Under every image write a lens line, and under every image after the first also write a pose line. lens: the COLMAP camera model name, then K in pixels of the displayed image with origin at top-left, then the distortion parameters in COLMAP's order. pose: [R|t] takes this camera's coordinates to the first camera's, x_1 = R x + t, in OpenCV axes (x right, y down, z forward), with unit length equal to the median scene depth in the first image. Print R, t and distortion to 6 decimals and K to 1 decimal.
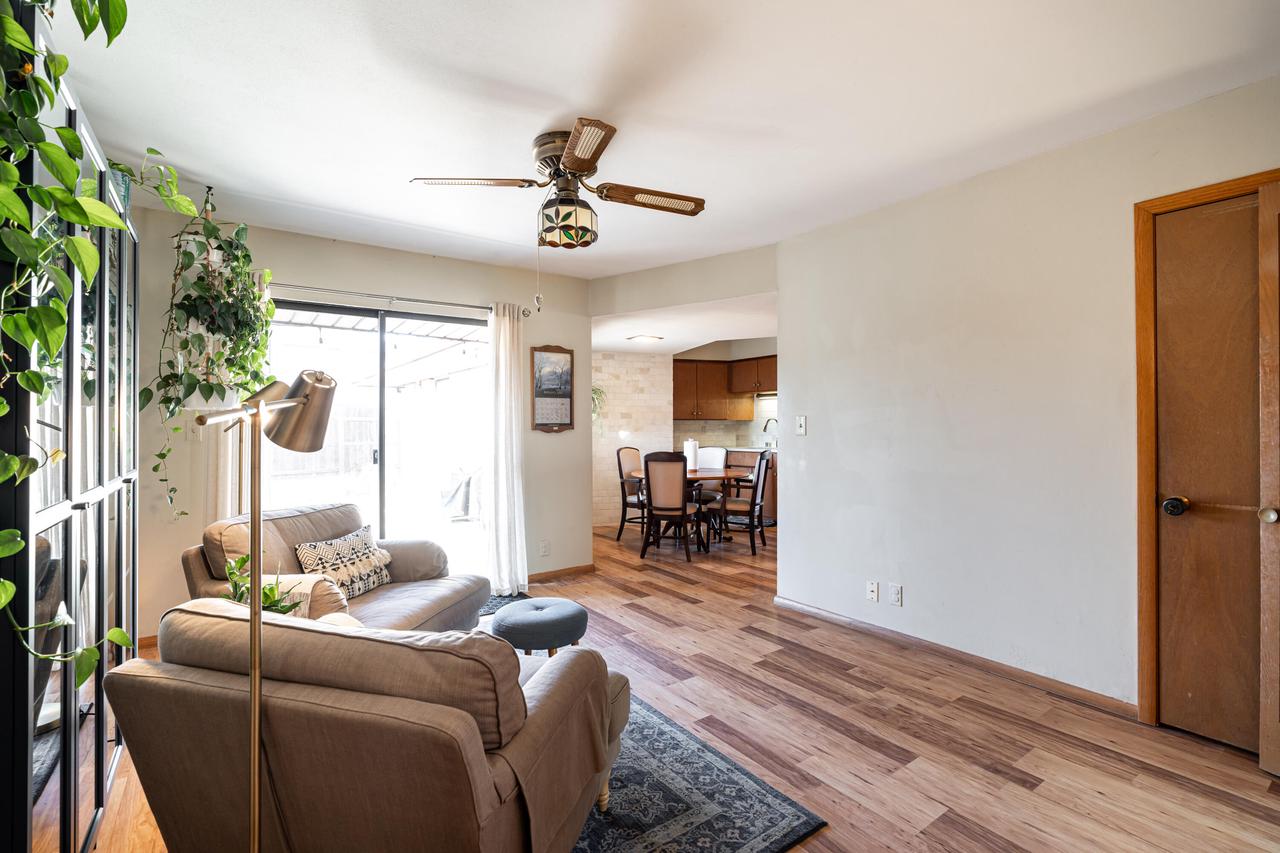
lens RADIAL K [[587.0, 0, 640.0], [0, 587.0, 424.9], [0, 0, 1]] dist [-0.000053, 0.000748]
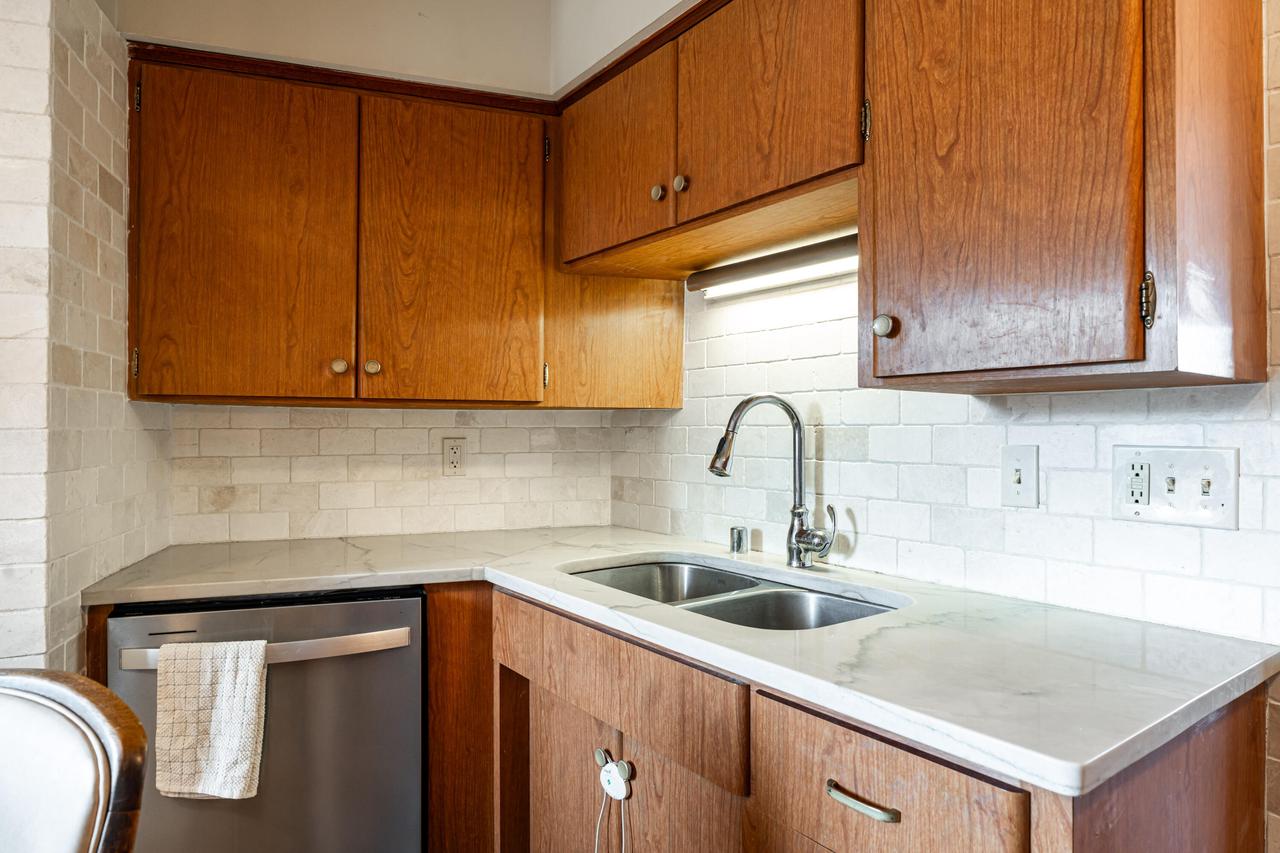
lens RADIAL K [[755.8, 0, 641.0], [0, 755.8, 432.7], [0, 0, 1]] dist [-0.013428, 0.000163]
pose [[0.999715, 0.006738, 0.022885, 0.193973], [-0.006866, 0.999961, 0.005506, -0.001184], [-0.022847, -0.005661, 0.999723, 0.821912]]
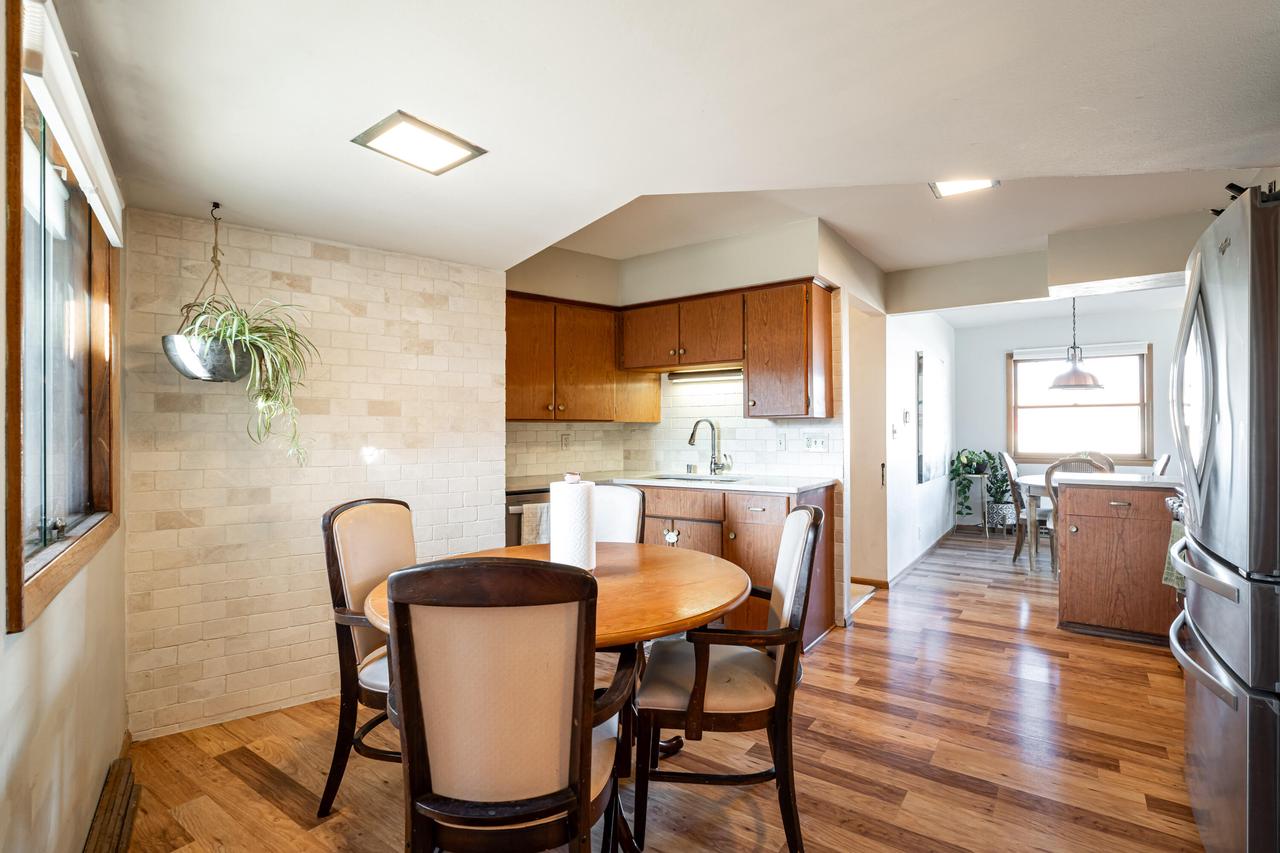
lens RADIAL K [[587.0, 0, 680.7], [0, 587.0, 426.8], [0, 0, 1]] dist [-0.000053, 0.000748]
pose [[0.932956, 0.001175, 0.359988, 0.020313], [0.001147, 0.999980, -0.006237, -0.000682], [-0.359988, 0.006232, 0.932936, 0.549885]]
